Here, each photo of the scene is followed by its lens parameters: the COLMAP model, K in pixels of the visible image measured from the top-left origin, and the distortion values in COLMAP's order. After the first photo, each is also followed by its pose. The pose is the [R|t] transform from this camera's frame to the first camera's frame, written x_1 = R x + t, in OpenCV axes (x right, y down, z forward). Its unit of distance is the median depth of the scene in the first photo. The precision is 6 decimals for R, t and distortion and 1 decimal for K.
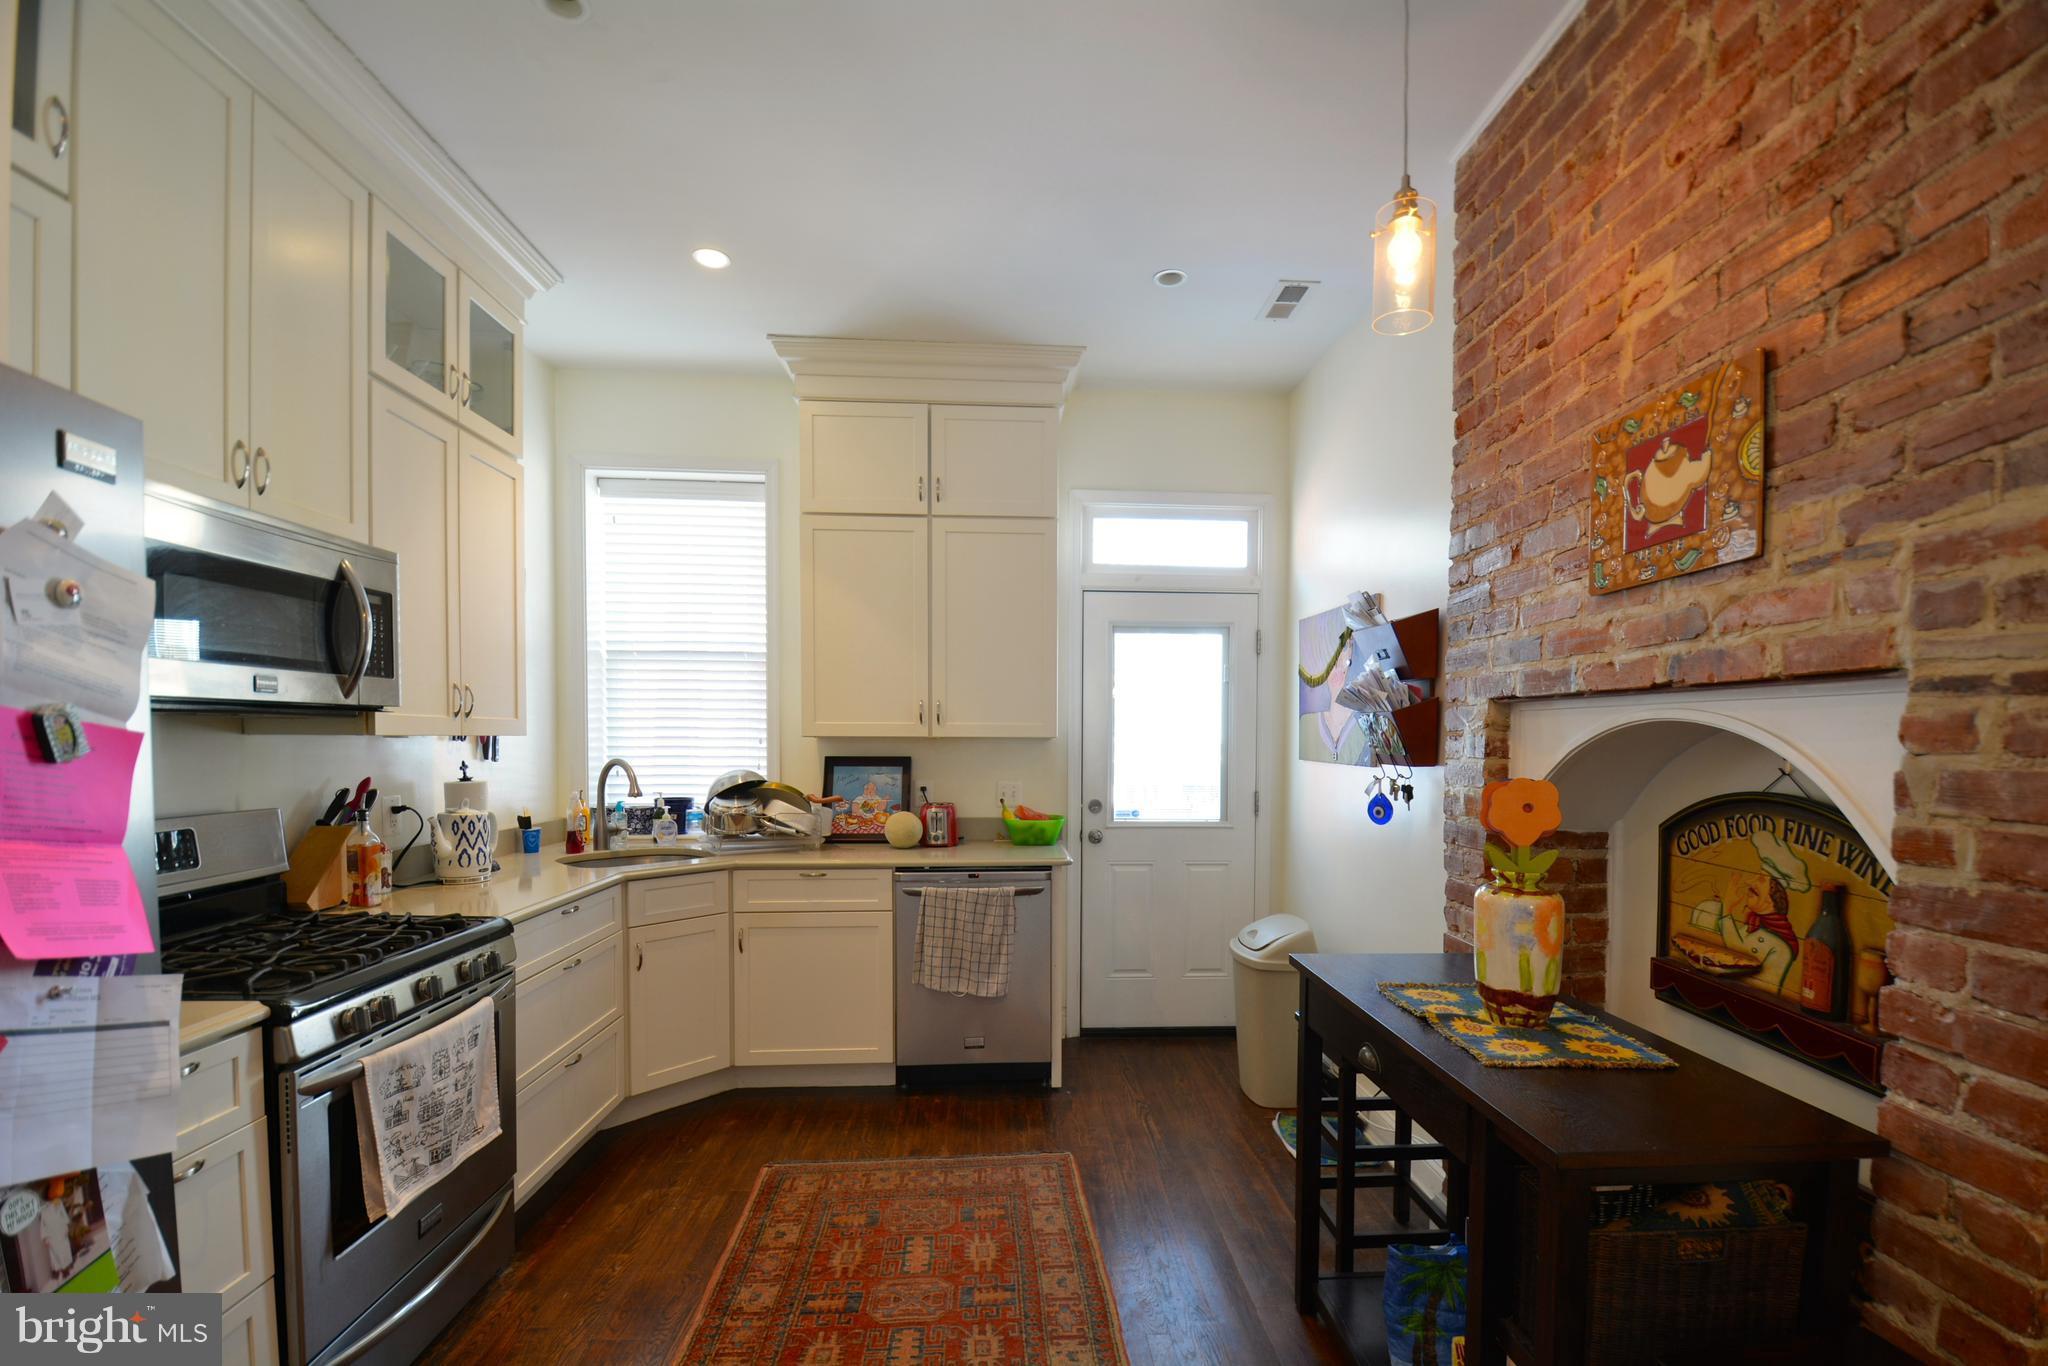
lens RADIAL K [[893.8, 0, 1055.6], [0, 893.8, 766.2], [0, 0, 1]] dist [0.017656, -0.024824]
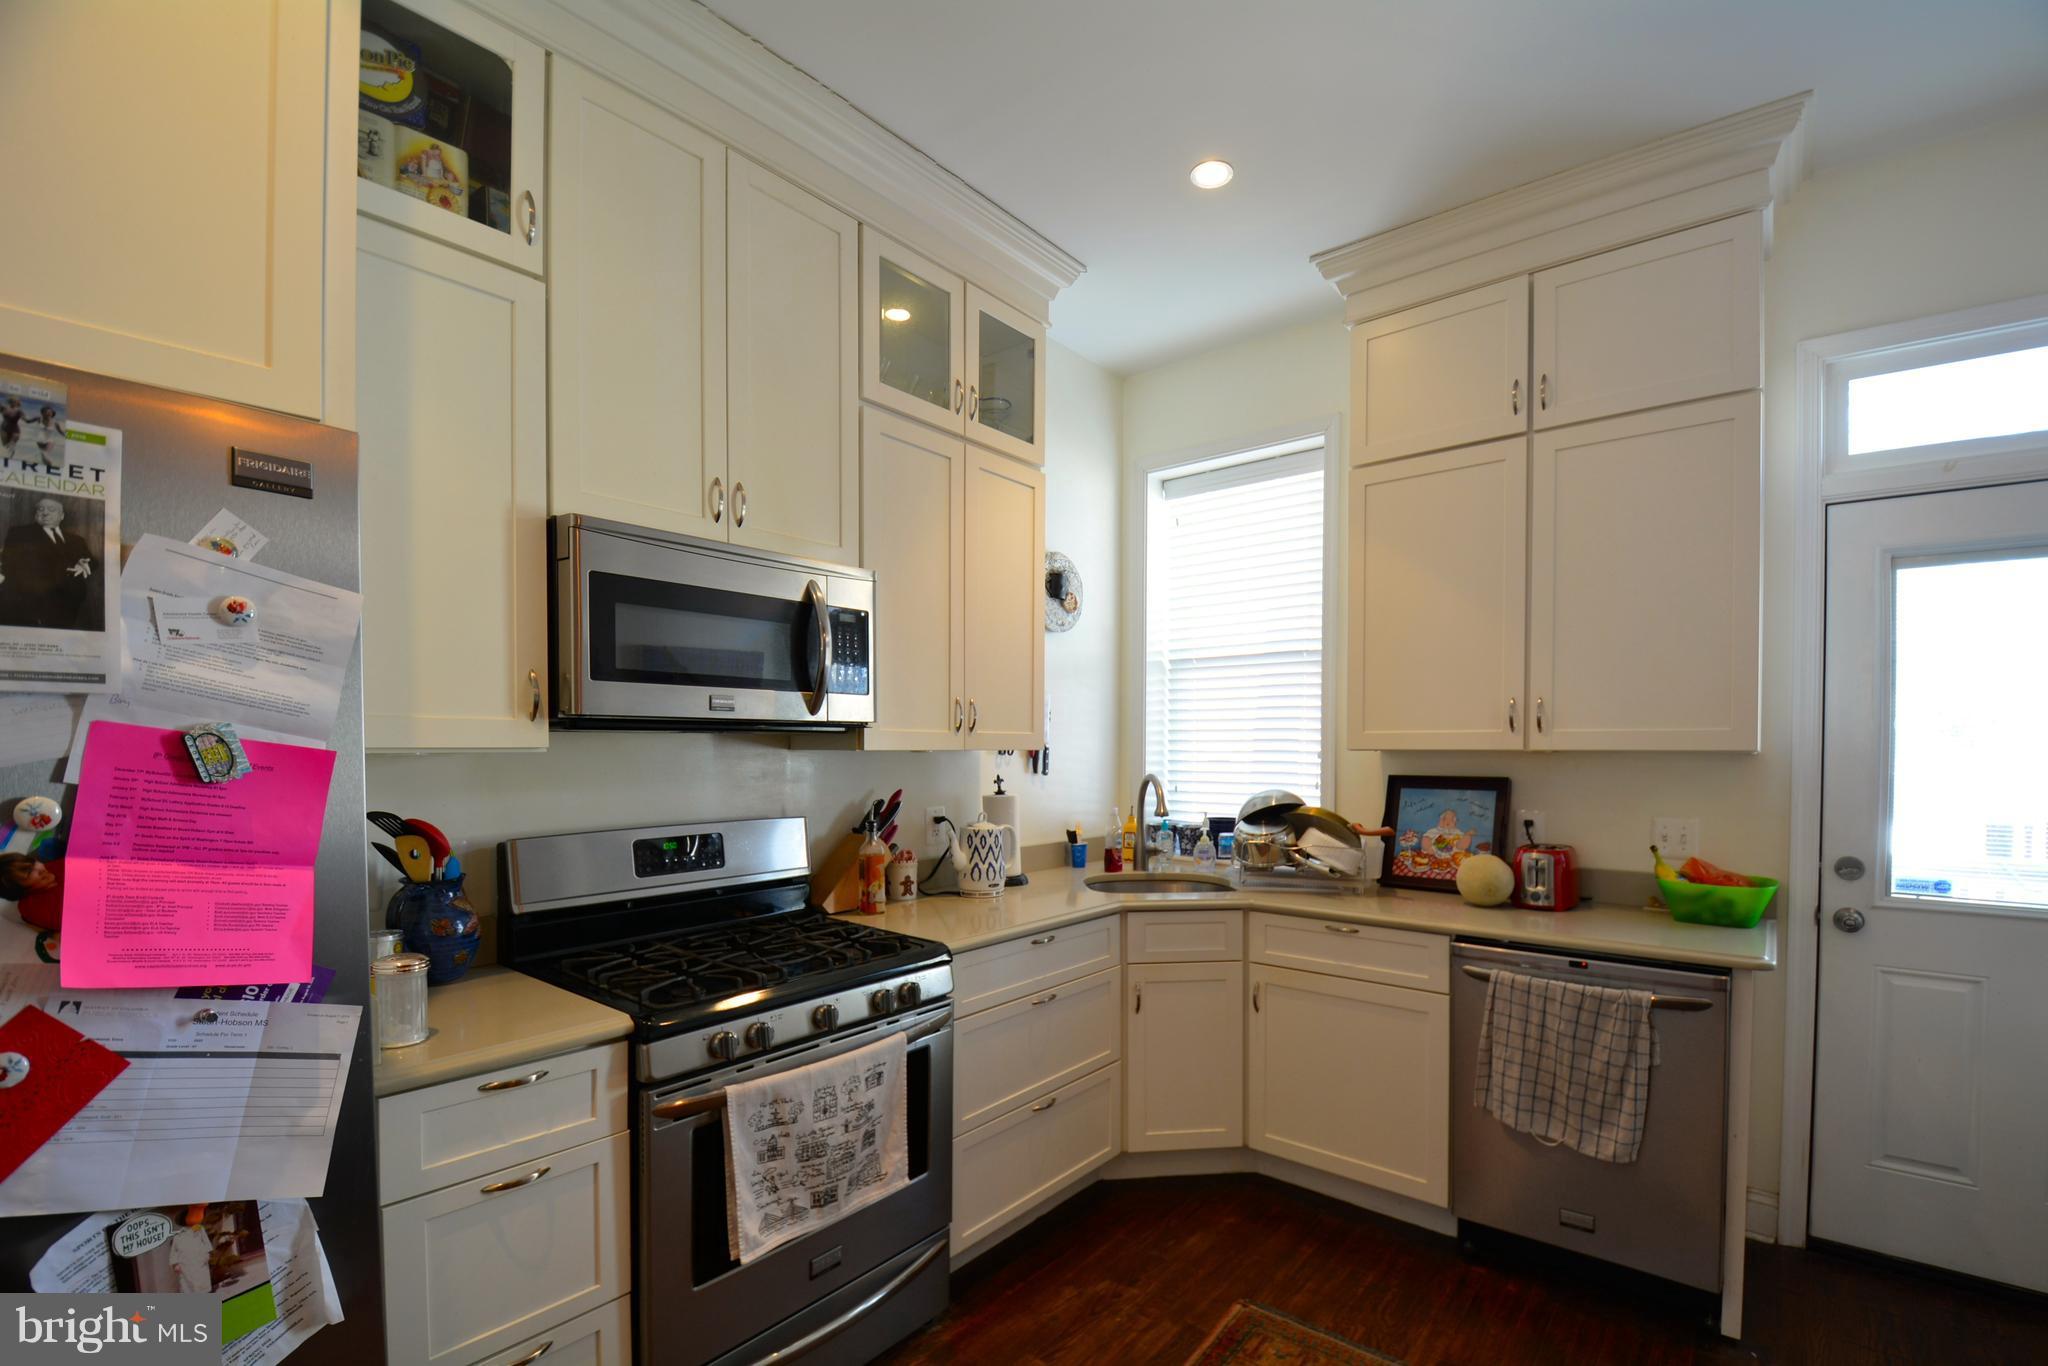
lens RADIAL K [[893.8, 0, 1055.6], [0, 893.8, 766.2], [0, 0, 1]] dist [0.017656, -0.024824]
pose [[0.735572, 0.011153, -0.677354, 0.083553], [-0.019768, 0.999792, -0.005005, -0.012820], [0.677158, 0.017072, 0.735640, 0.320806]]
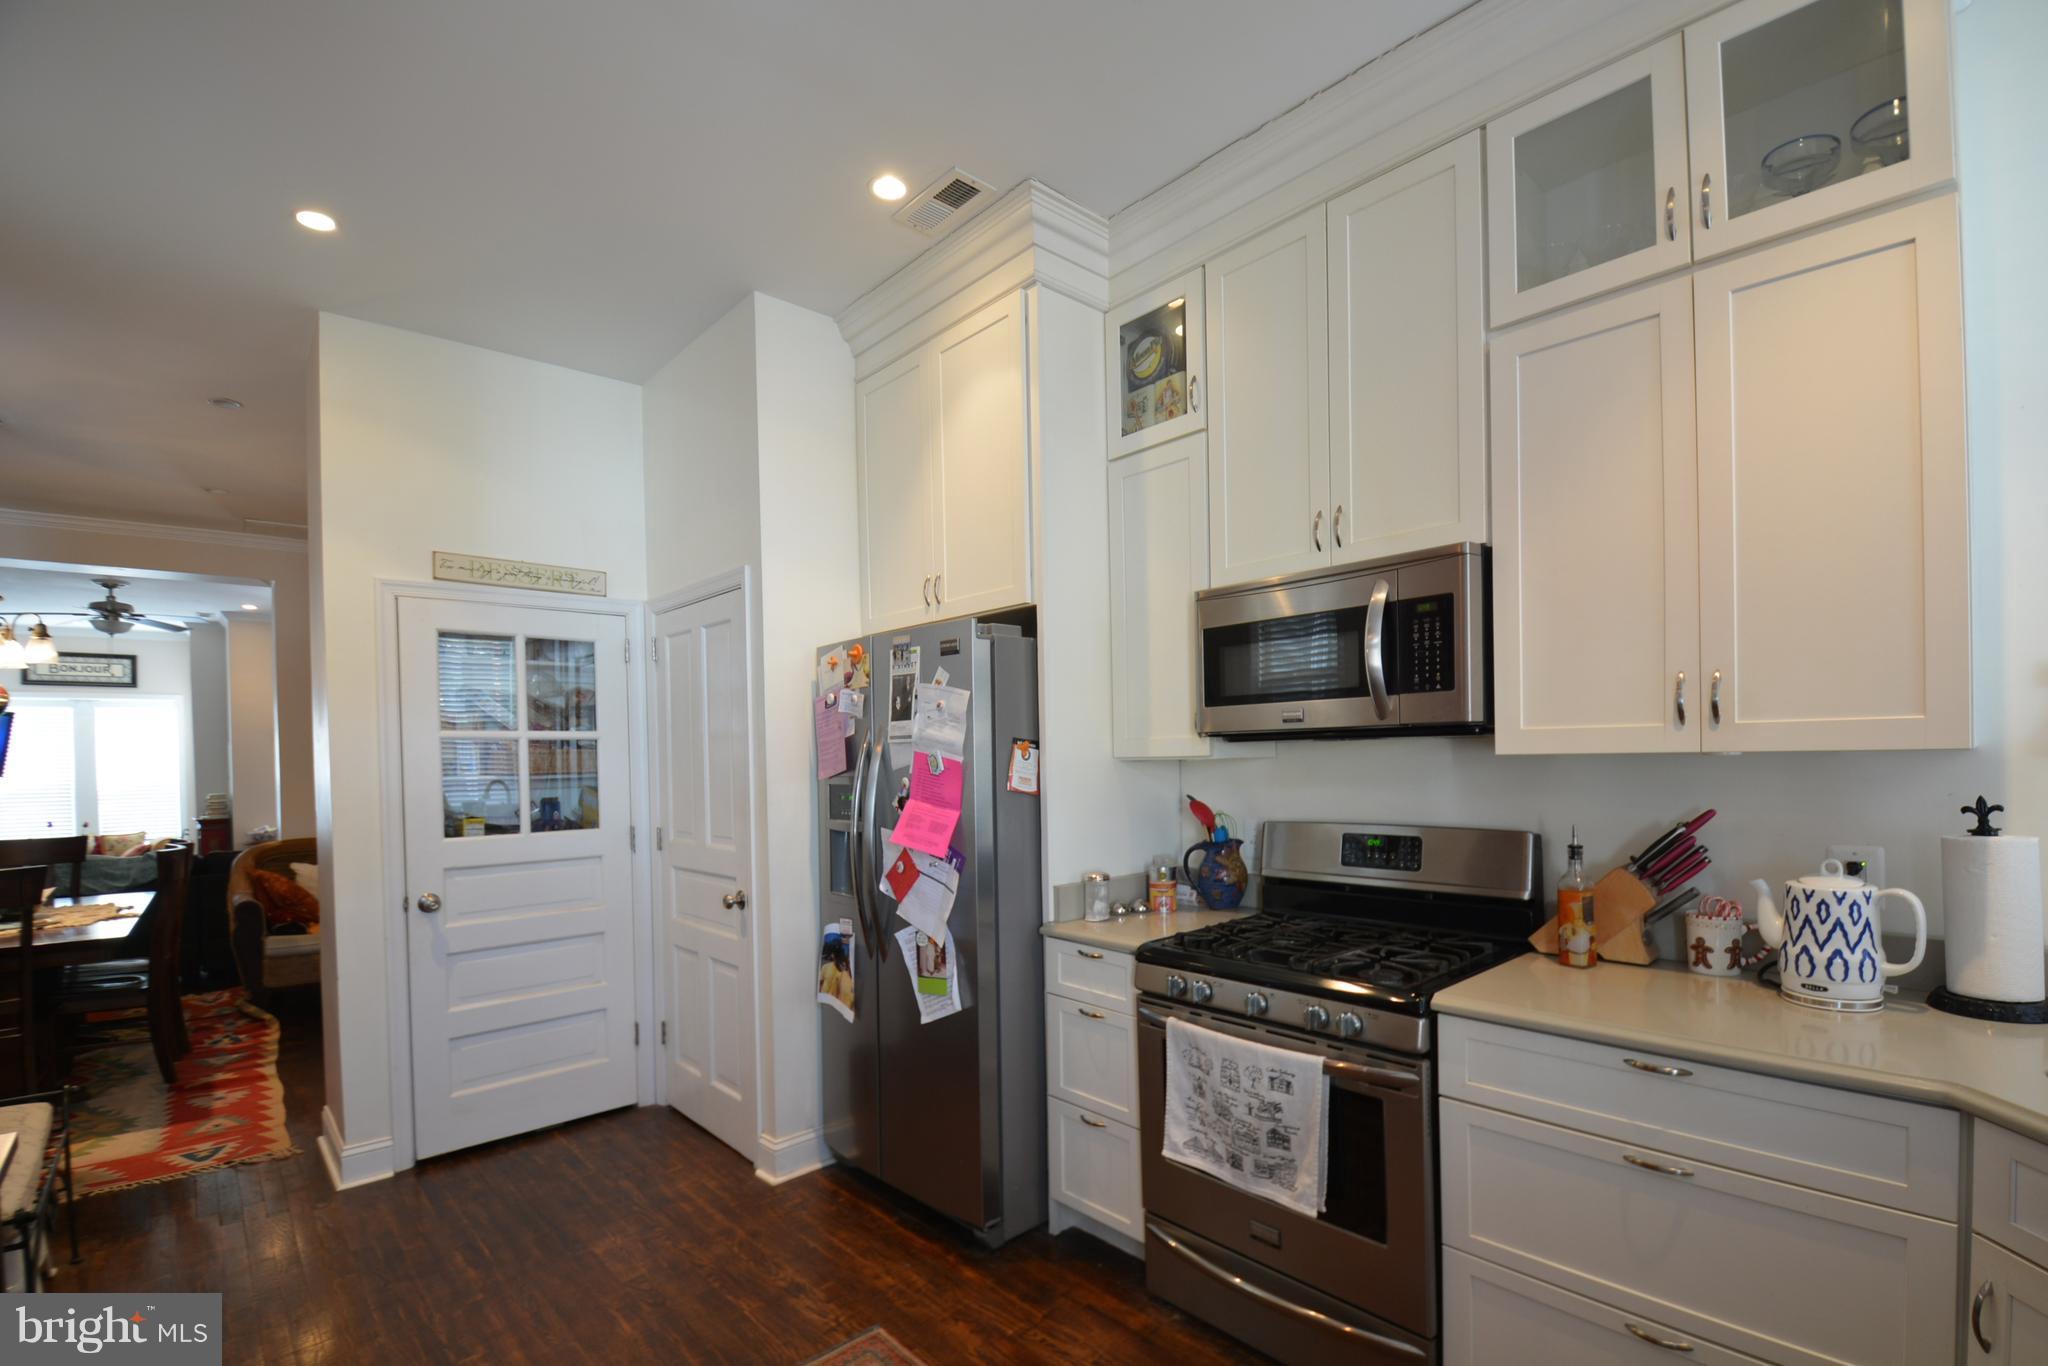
lens RADIAL K [[919.8, 0, 1060.1], [0, 919.8, 768.3], [0, 0, 1]] dist [0.018298, -0.025986]
pose [[-0.770583, 0.020244, -0.637018, 0.099916], [-0.004792, 0.999283, 0.037553, -0.043475], [0.637322, 0.031990, -0.769934, 1.160406]]
